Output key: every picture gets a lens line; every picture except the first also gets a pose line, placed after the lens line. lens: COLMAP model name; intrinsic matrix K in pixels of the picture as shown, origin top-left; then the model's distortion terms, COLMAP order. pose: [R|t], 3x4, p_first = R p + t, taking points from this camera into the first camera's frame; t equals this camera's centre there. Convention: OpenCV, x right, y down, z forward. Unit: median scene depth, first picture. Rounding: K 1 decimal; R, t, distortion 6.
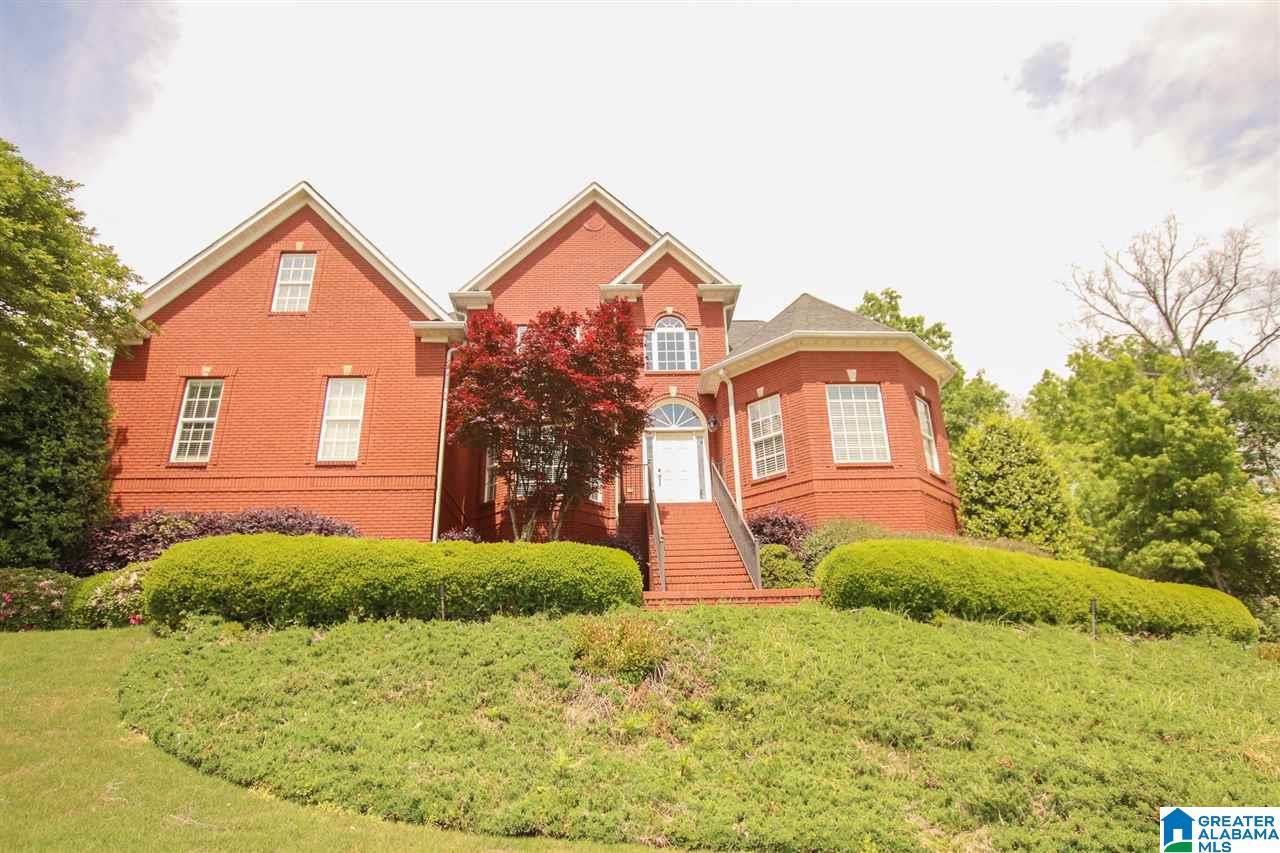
lens RADIAL K [[745.7, 0, 634.2], [0, 745.7, 432.3], [0, 0, 1]] dist [-0.016574, 0.001298]
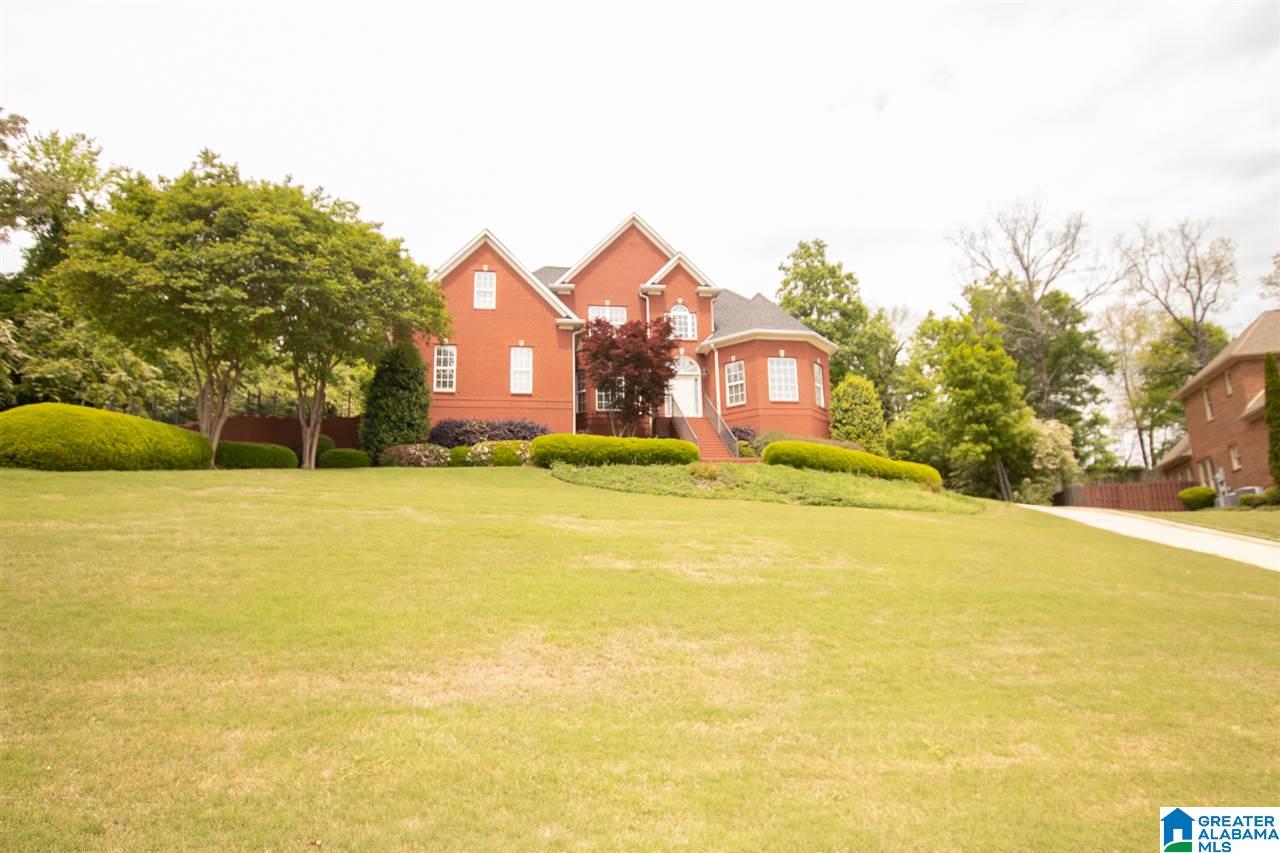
lens RADIAL K [[882.0, 0, 639.7], [0, 882.0, 425.4], [0, 0, 1]] dist [0.006581, -0.000471]
pose [[0.991413, 0.026294, 0.128098, -0.354778], [-0.044290, 0.989197, 0.139740, -0.195167], [-0.123040, -0.144213, 0.981867, -1.205335]]
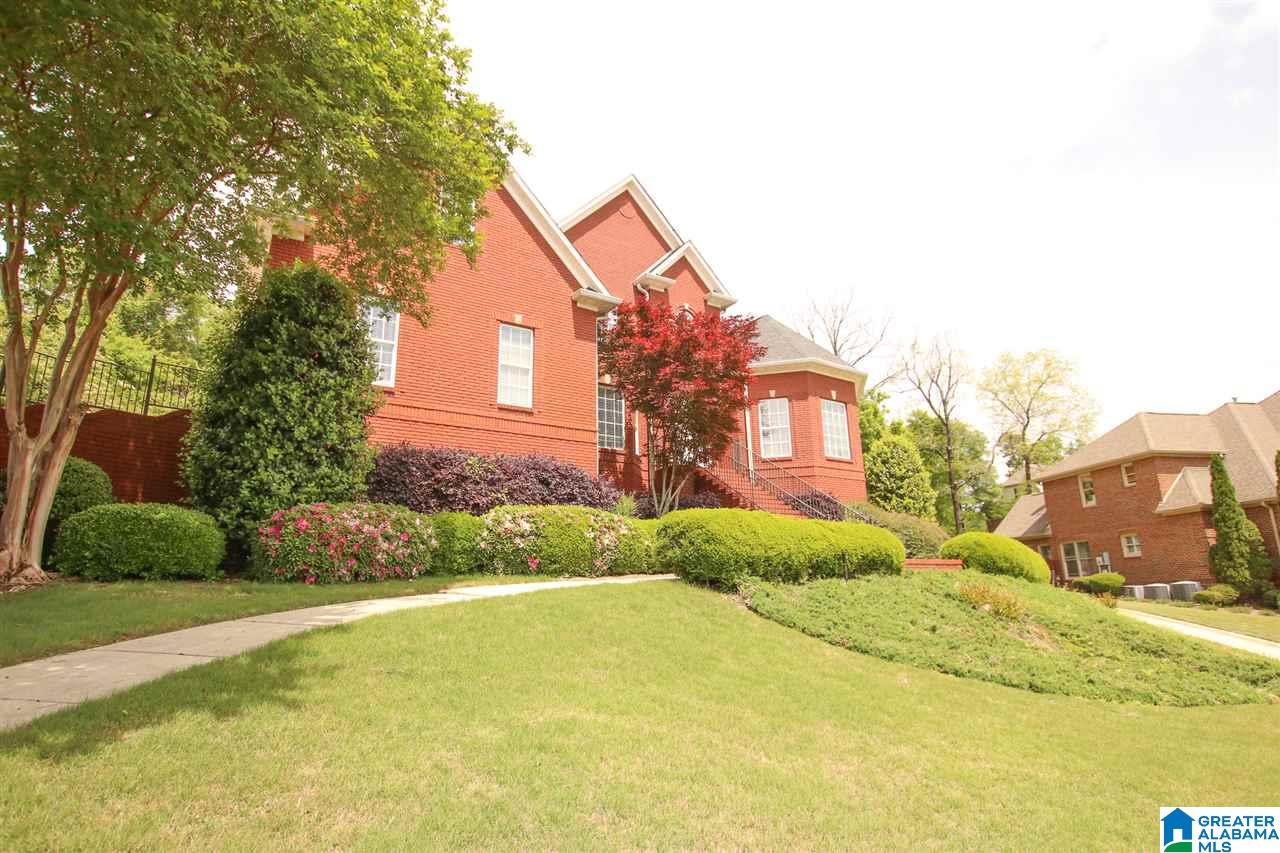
lens RADIAL K [[671.7, 0, 636.2], [0, 671.7, 427.7], [0, 0, 1]] dist [-0.014939, 0.000682]
pose [[0.851369, 0.133185, 0.507379, -0.678139], [-0.186730, 0.980822, 0.055865, -0.016015], [-0.490208, -0.142305, 0.859910, 0.069979]]
